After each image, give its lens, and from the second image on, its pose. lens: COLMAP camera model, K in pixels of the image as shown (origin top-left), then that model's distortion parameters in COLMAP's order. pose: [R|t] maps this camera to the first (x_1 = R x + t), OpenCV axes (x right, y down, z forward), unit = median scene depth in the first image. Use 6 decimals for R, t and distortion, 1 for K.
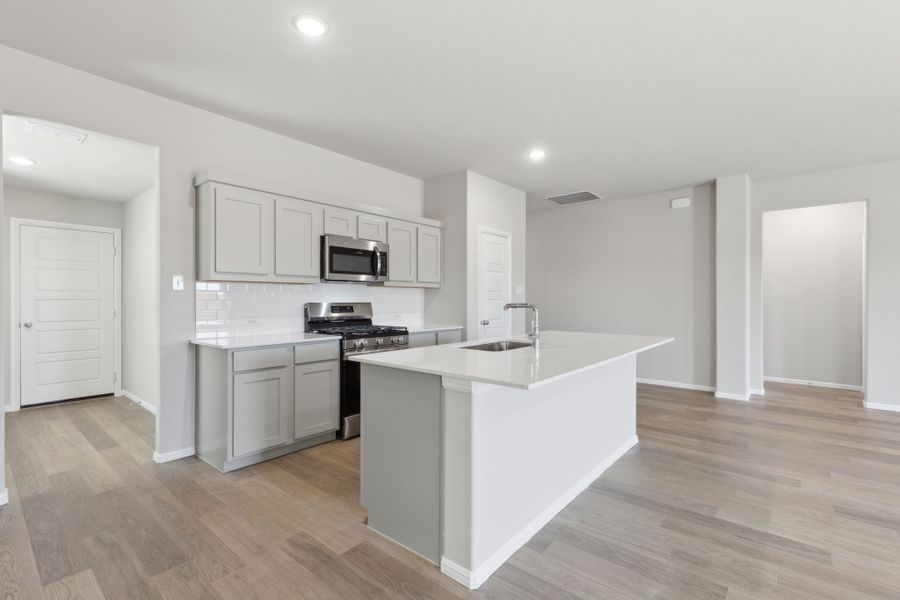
lens RADIAL K [[364.7, 0, 450.0], [0, 364.7, 300.0], [0, 0, 1]] dist [0.002102, 0.000183]
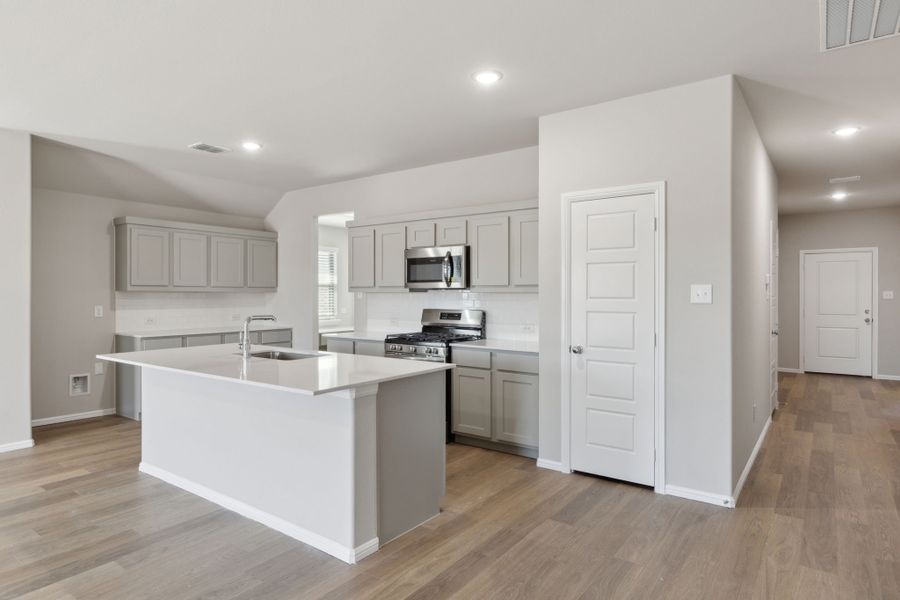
lens RADIAL K [[510.0, 0, 509.3], [0, 510.0, 297.0], [0, 0, 1]] dist [0.002956, 0.000540]
pose [[0.186167, 0.009219, -0.982475, 1.791092], [-0.005922, 0.999948, 0.008260, -0.063323], [0.982500, 0.004280, 0.186212, 1.439482]]
